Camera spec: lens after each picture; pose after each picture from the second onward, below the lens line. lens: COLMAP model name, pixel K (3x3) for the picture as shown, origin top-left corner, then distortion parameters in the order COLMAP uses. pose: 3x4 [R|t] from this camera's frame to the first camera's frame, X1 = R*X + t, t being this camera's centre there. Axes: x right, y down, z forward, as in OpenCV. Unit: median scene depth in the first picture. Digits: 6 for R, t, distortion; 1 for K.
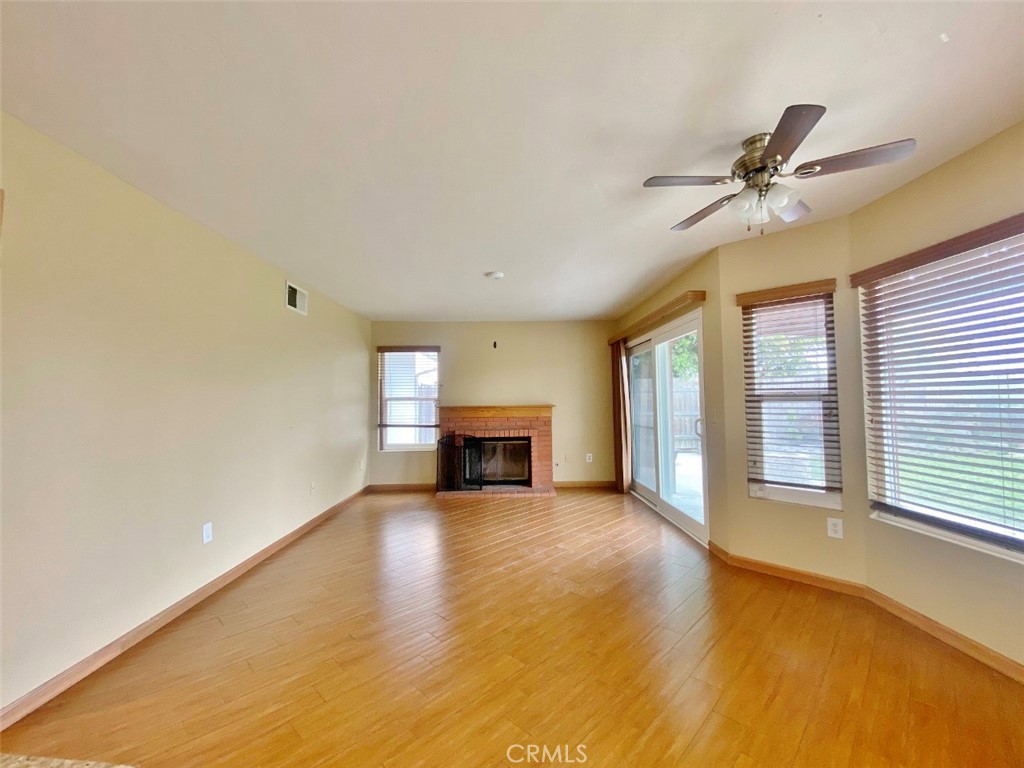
lens RADIAL K [[417.0, 0, 511.0], [0, 417.0, 379.2], [0, 0, 1]] dist [-0.008854, -0.001966]
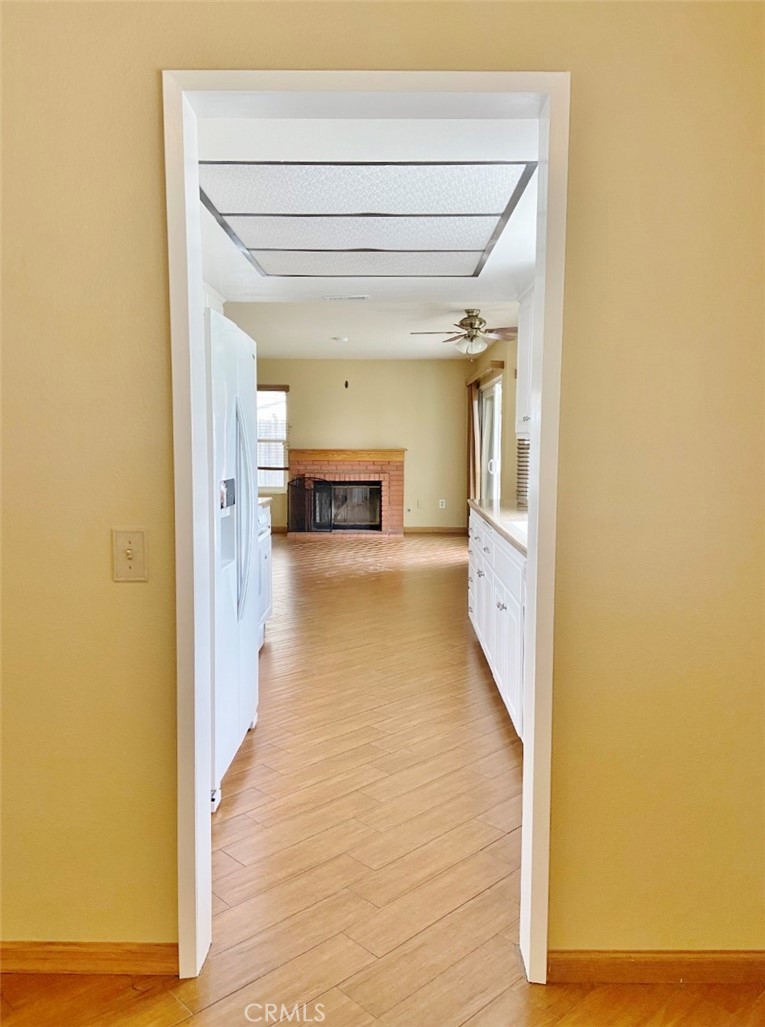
lens RADIAL K [[778.9, 0, 379.1], [0, 778.9, 513.3], [0, 0, 1]] dist [0.066363, -0.015830]
pose [[0.999647, 0.016775, -0.020614, 0.081079], [-0.013588, 0.989184, 0.146051, -0.055503], [0.022841, -0.145719, 0.989062, -0.835523]]
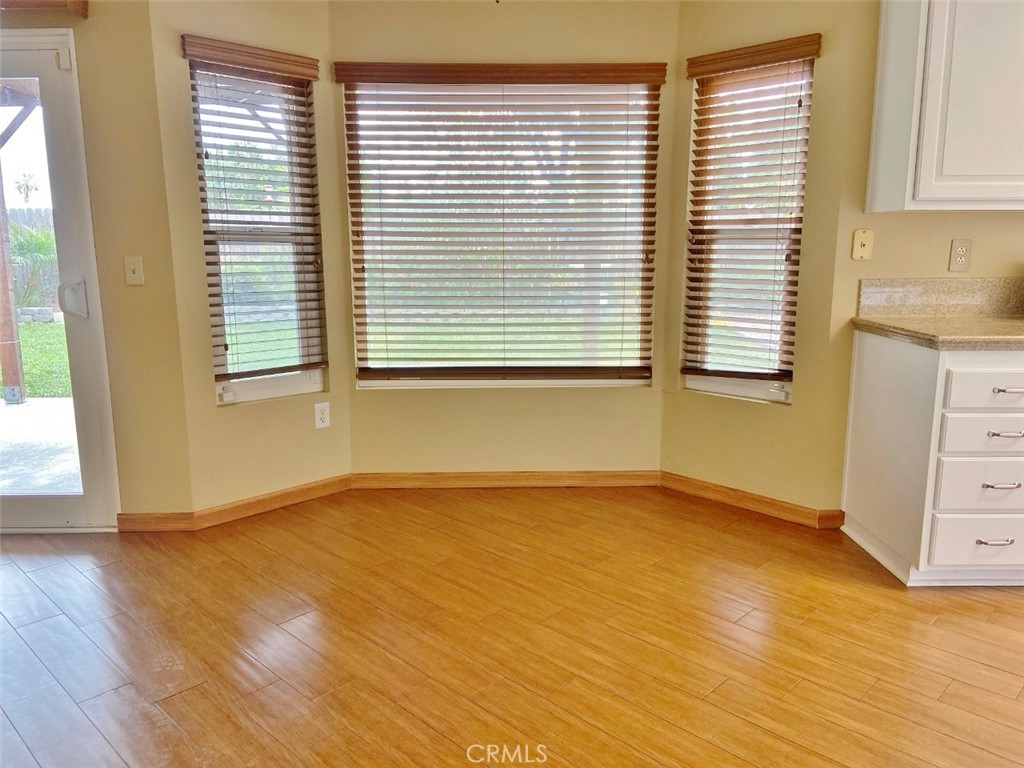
lens RADIAL K [[776.6, 0, 506.1], [0, 776.6, 376.5], [0, 0, 1]] dist [0.066363, -0.015830]
pose [[-0.005045, -0.157986, 0.987428, -0.270881], [-0.049750, 0.986258, 0.157545, 0.023641], [-0.998749, -0.048330, -0.012836, 0.313509]]
